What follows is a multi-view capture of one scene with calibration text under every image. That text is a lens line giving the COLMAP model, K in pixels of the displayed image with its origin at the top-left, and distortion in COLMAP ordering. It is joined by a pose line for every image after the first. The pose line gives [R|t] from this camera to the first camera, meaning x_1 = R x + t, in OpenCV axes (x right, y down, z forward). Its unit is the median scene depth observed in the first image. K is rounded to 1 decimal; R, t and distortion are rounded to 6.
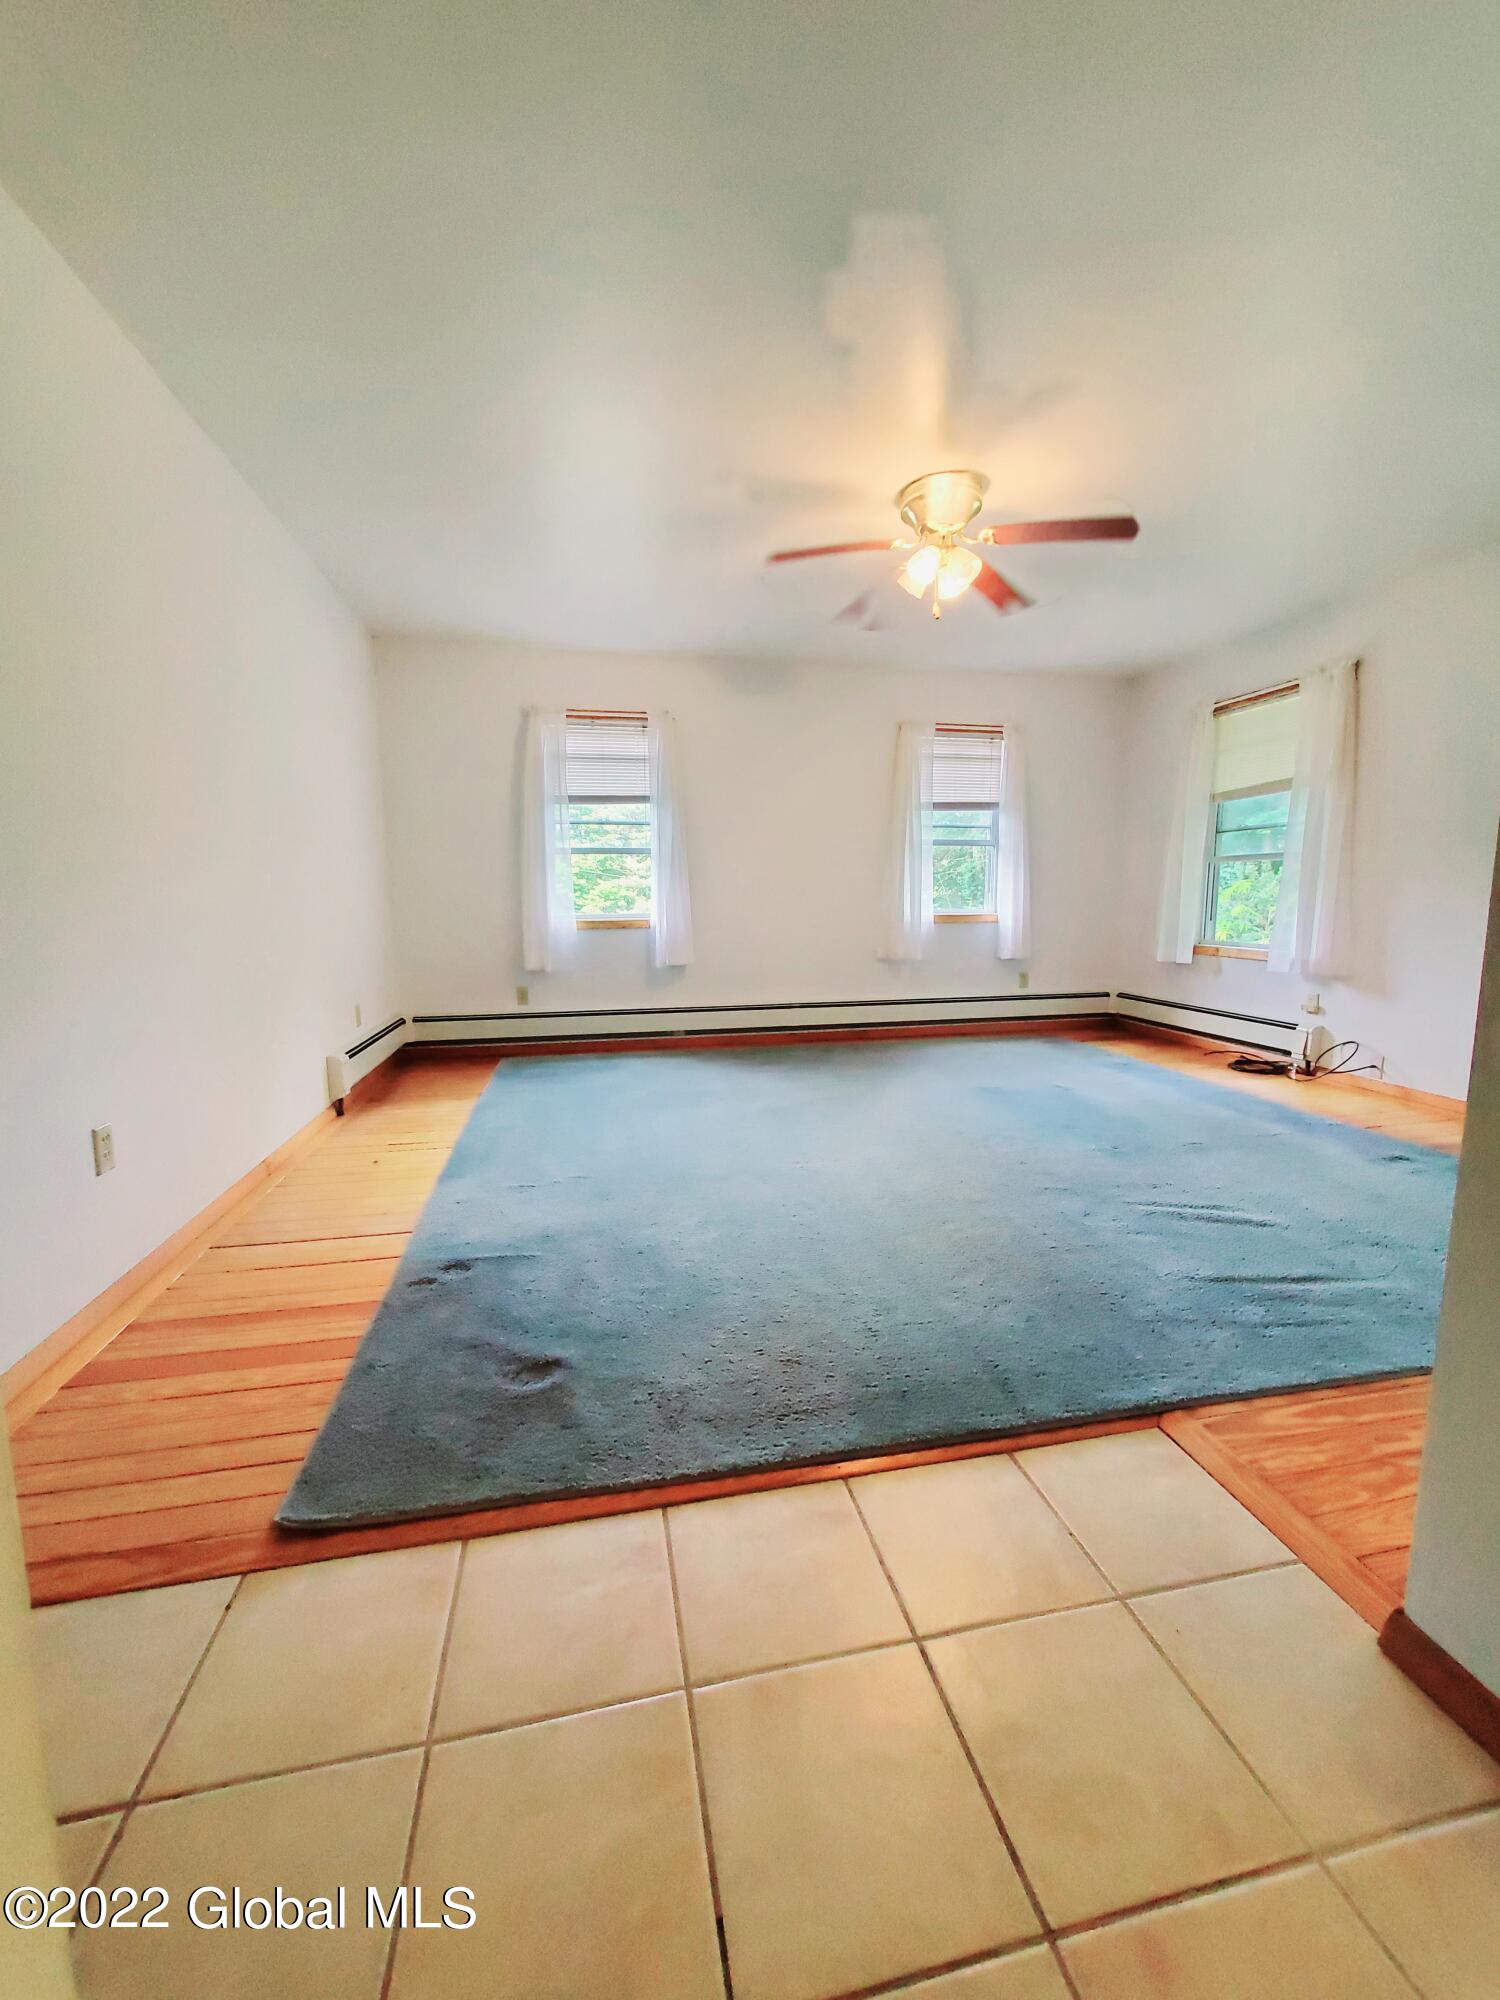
lens RADIAL K [[790.4, 0, 752.2], [0, 790.4, 996.2], [0, 0, 1]] dist [0.002642, -0.001395]
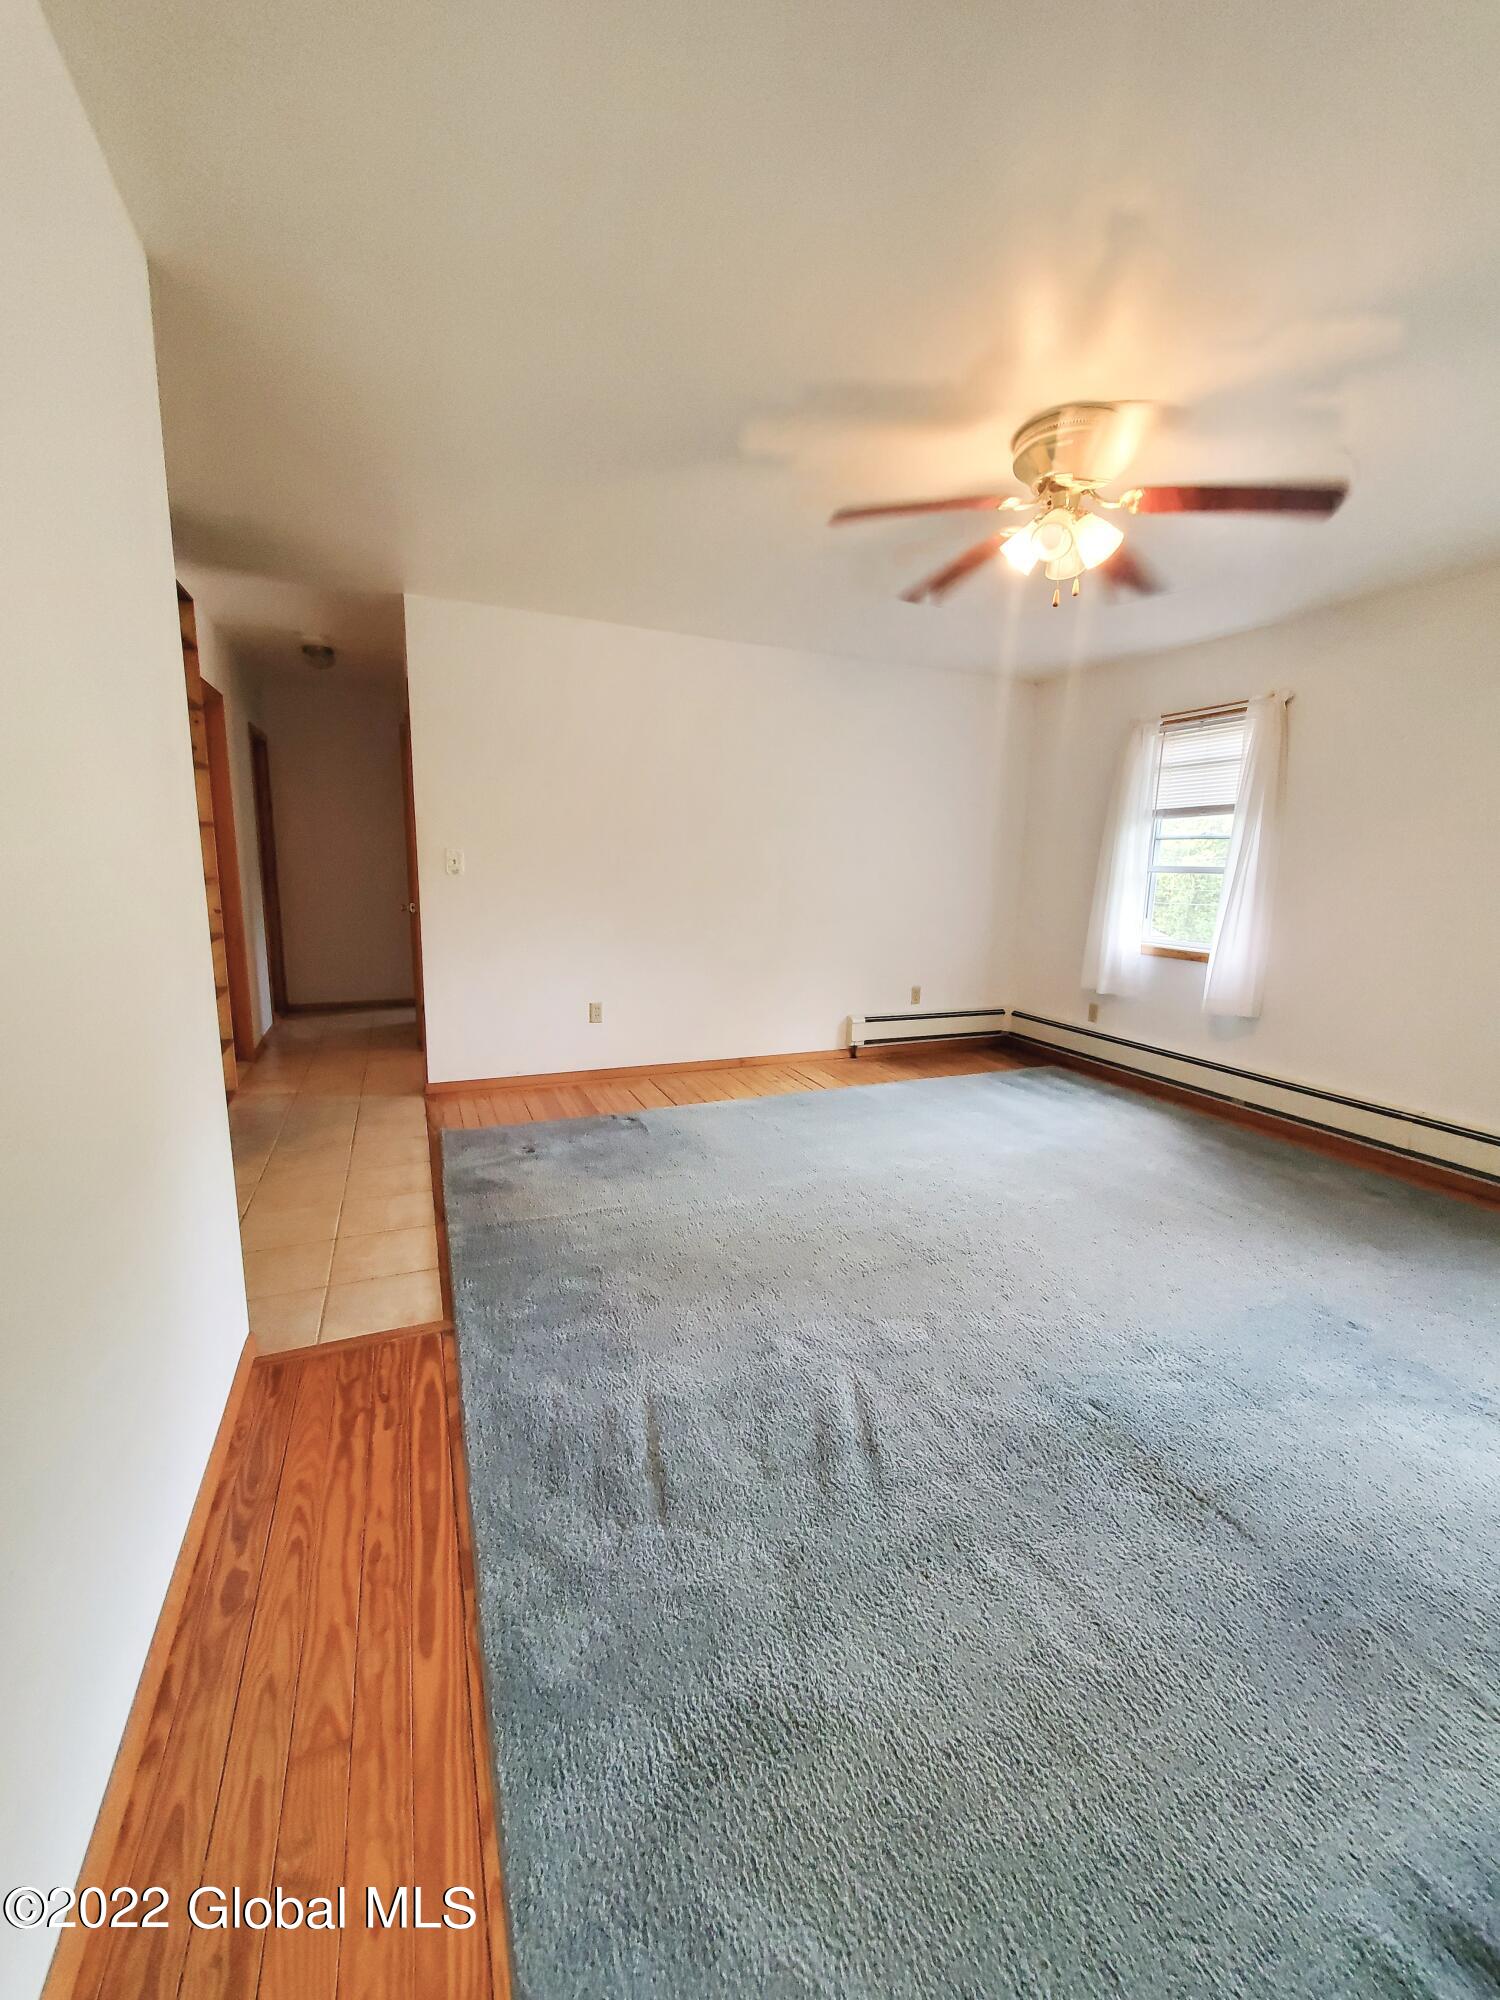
lens RADIAL K [[790.4, 0, 753.4], [0, 790.4, 1003.6], [0, 0, 1]] dist [0.002642, -0.001395]
pose [[0.200479, 0.183536, -0.962353, 0.606916], [-0.153830, 0.976008, 0.154094, -0.104509], [0.967546, 0.117146, 0.223902, 0.369721]]
